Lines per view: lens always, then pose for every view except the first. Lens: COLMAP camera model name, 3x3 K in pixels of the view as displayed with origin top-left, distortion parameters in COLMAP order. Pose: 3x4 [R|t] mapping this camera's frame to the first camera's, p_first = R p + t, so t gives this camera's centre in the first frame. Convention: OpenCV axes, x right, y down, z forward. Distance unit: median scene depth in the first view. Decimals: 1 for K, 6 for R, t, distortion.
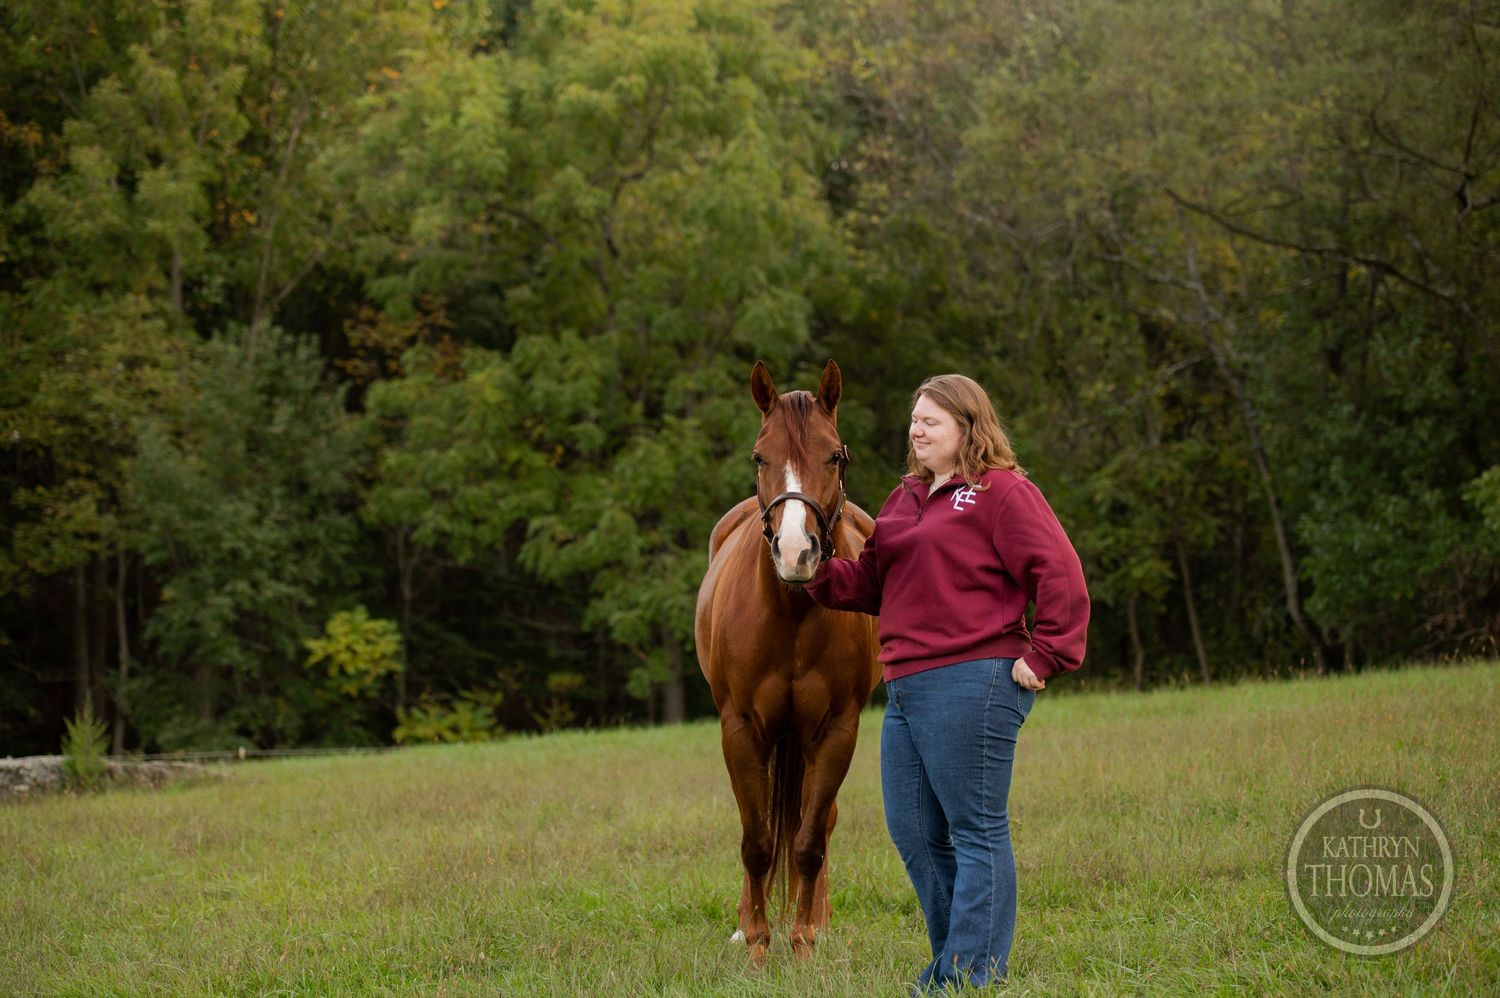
lens RADIAL K [[3021.0, 0, 750.9], [0, 3021.0, 503.8], [0, 0, 1]] dist [-0.109445, 0.000000]
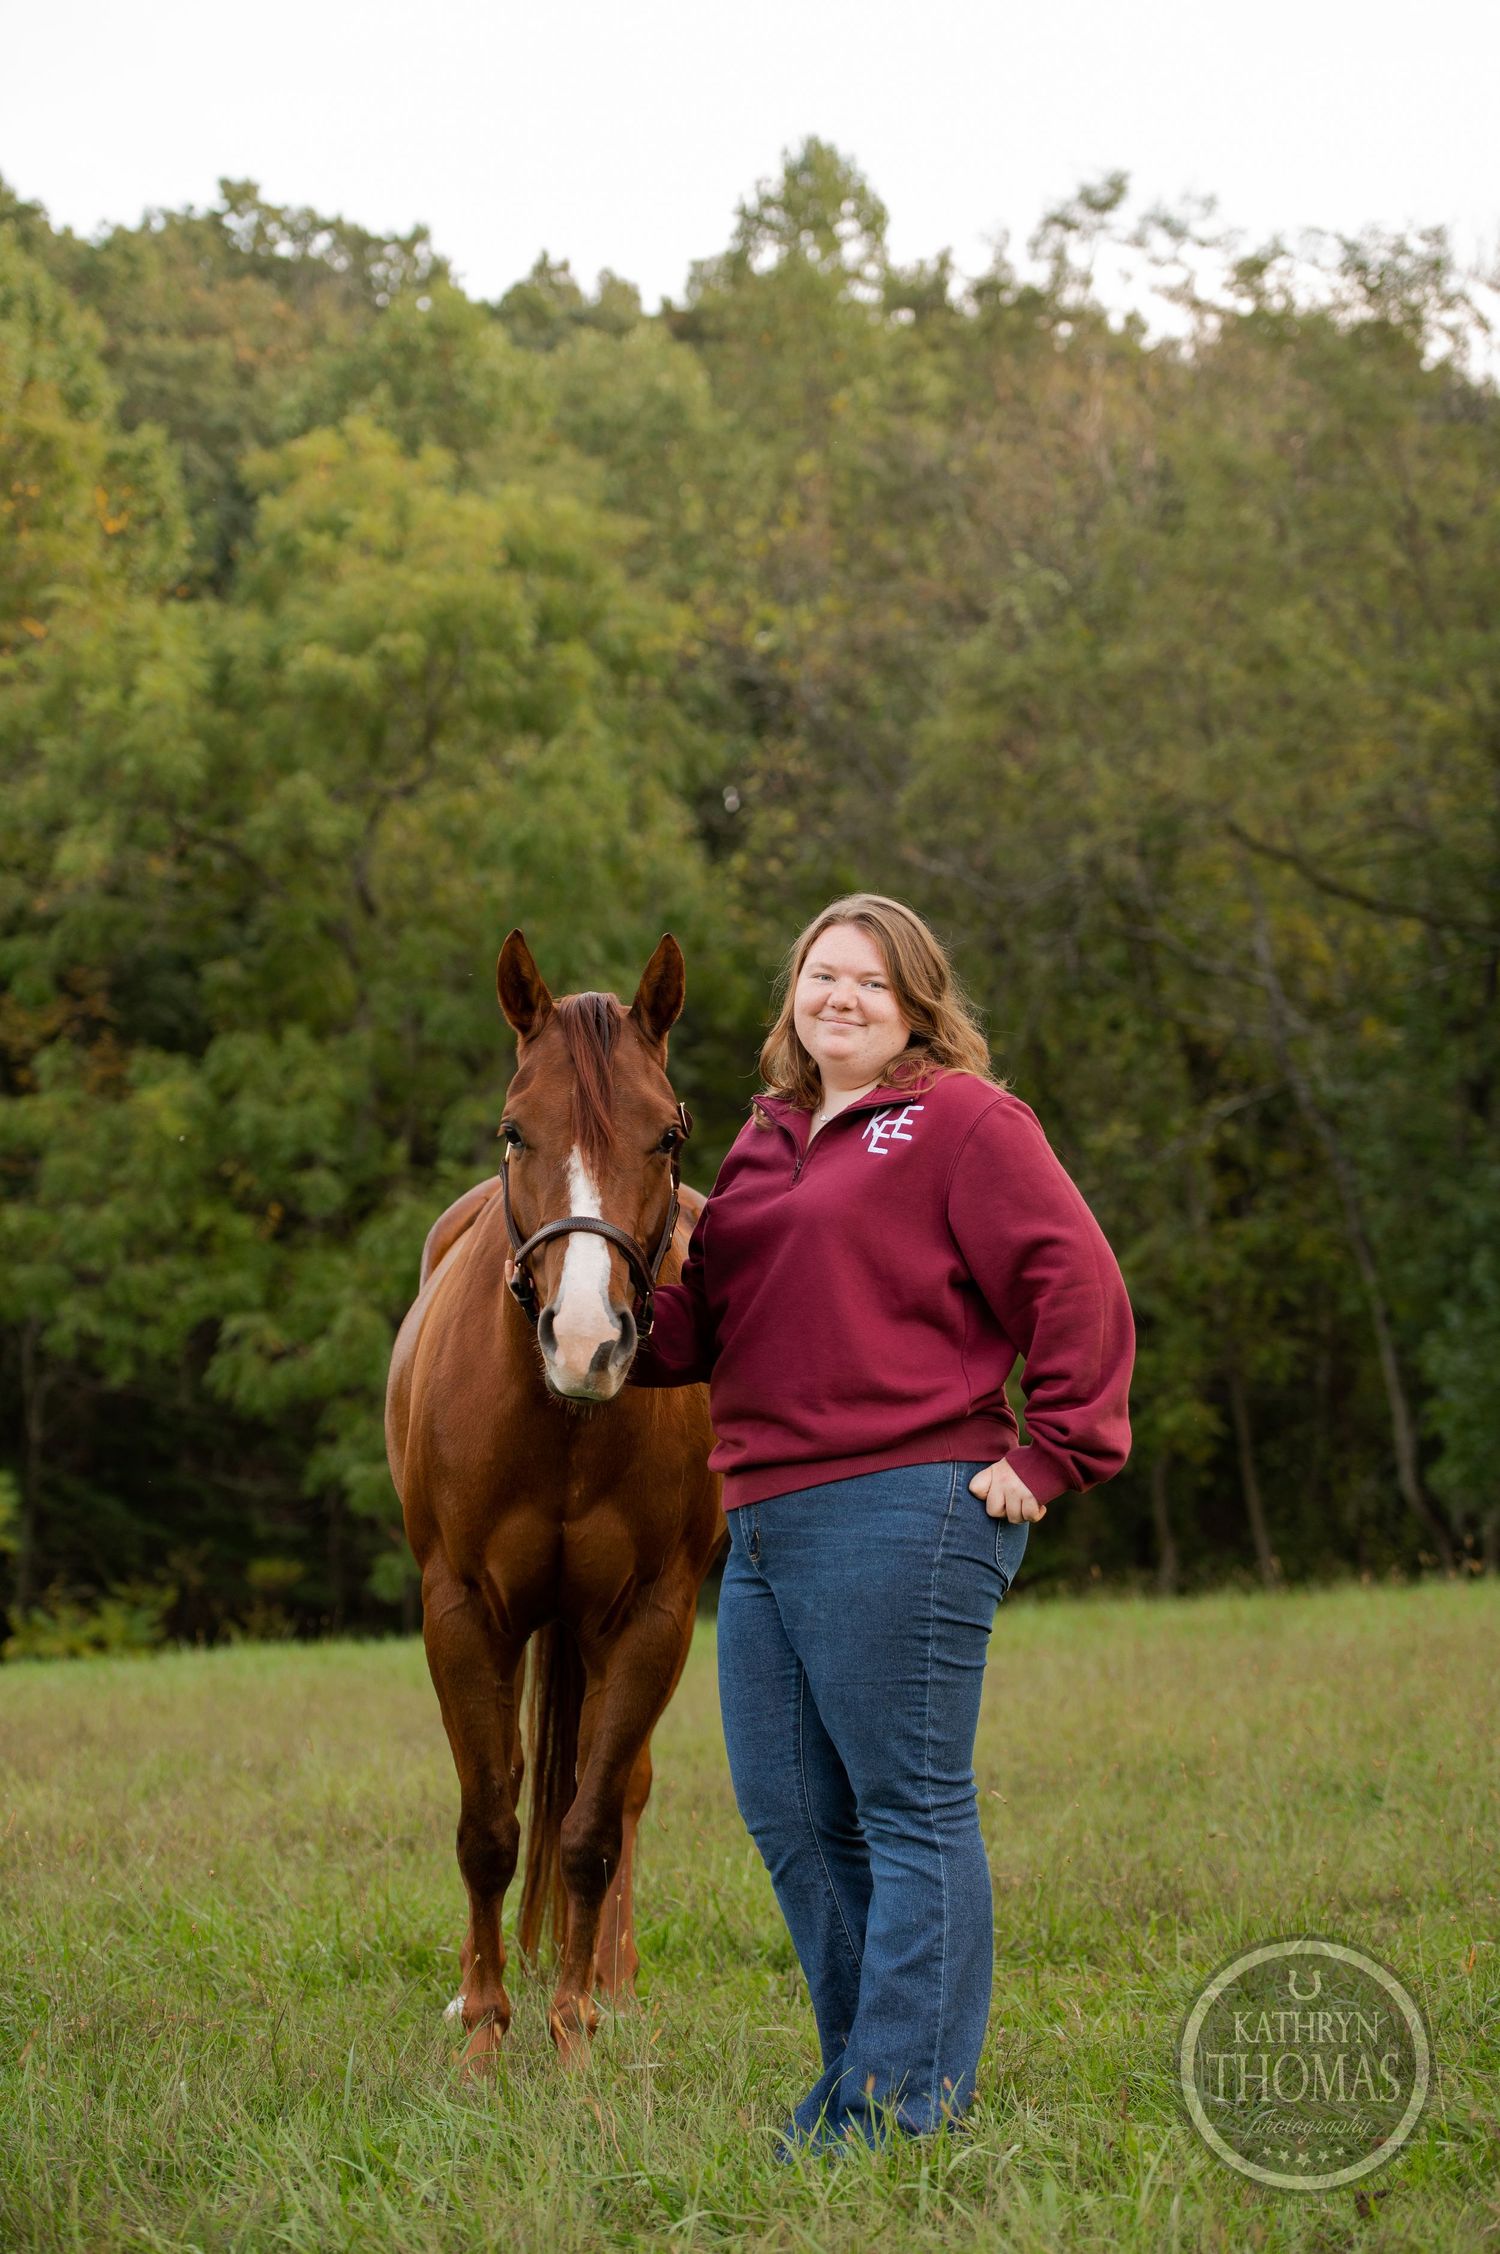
lens RADIAL K [[4539.6, 0, 746.6], [0, 4539.6, 1107.9], [0, 0, 1]] dist [-0.109445, 0.000000]
pose [[0.999112, 0.023371, 0.035071, 0.002409], [-0.021696, 0.998640, -0.047416, 0.003656], [-0.036132, 0.046613, 0.998259, 0.032204]]
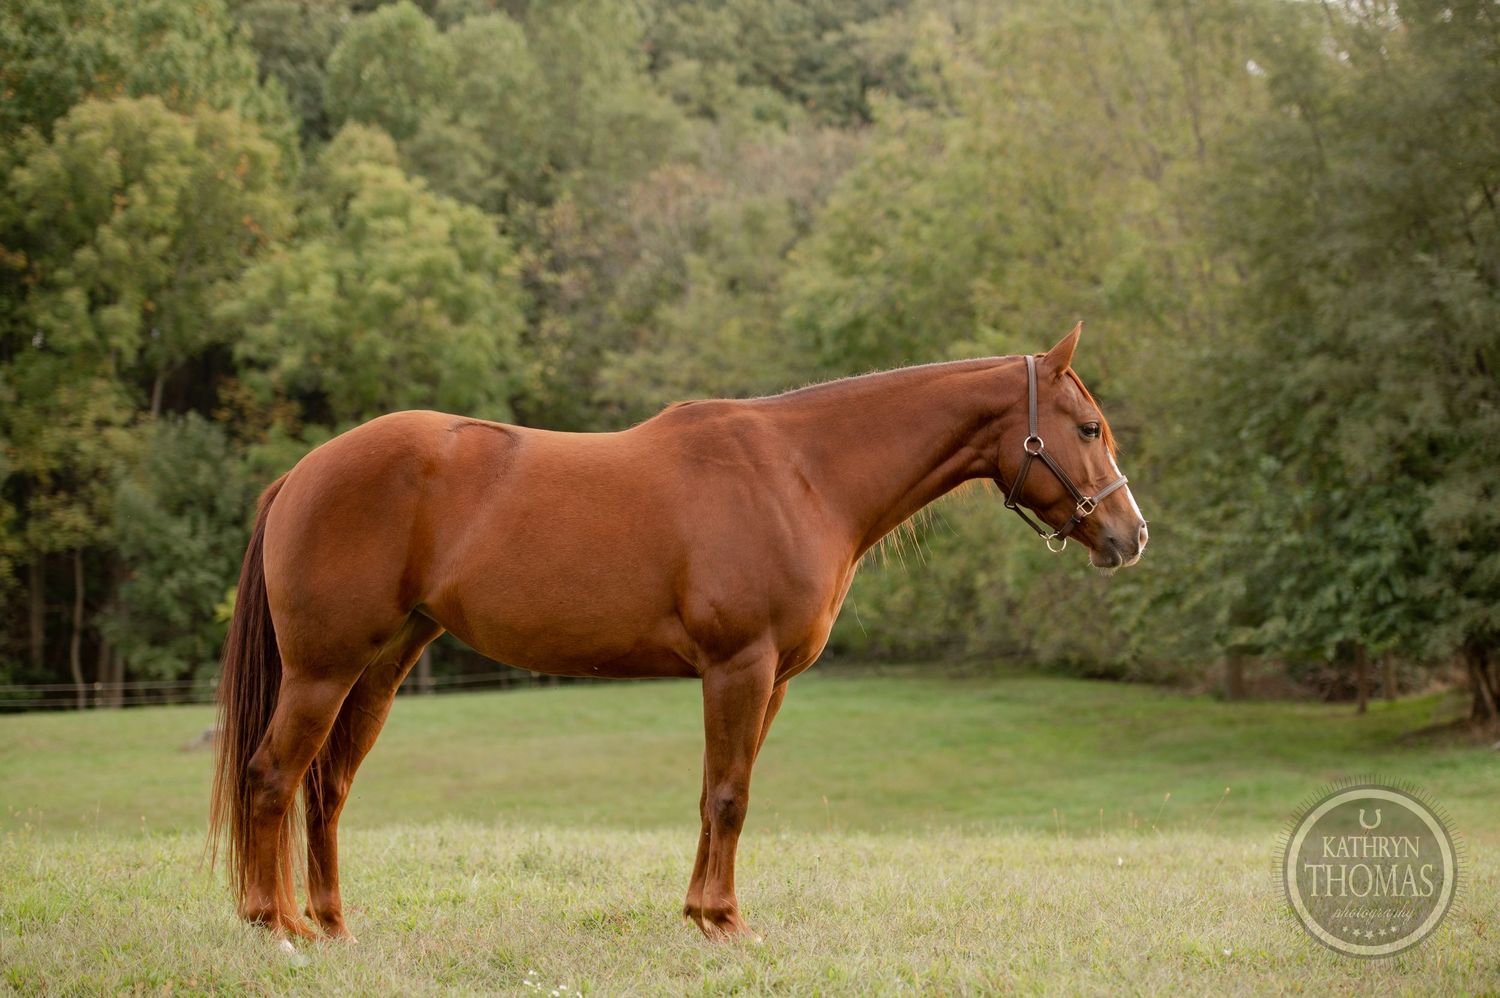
lens RADIAL K [[3127.8, 0, 749.7], [0, 3127.8, 498.8], [0, 0, 1]] dist [-0.070900, 0.000000]
pose [[0.993878, 0.030753, 0.106120, -0.033192], [-0.037571, 0.997315, 0.062857, -0.134798], [-0.103902, -0.066459, 0.992365, -0.786477]]
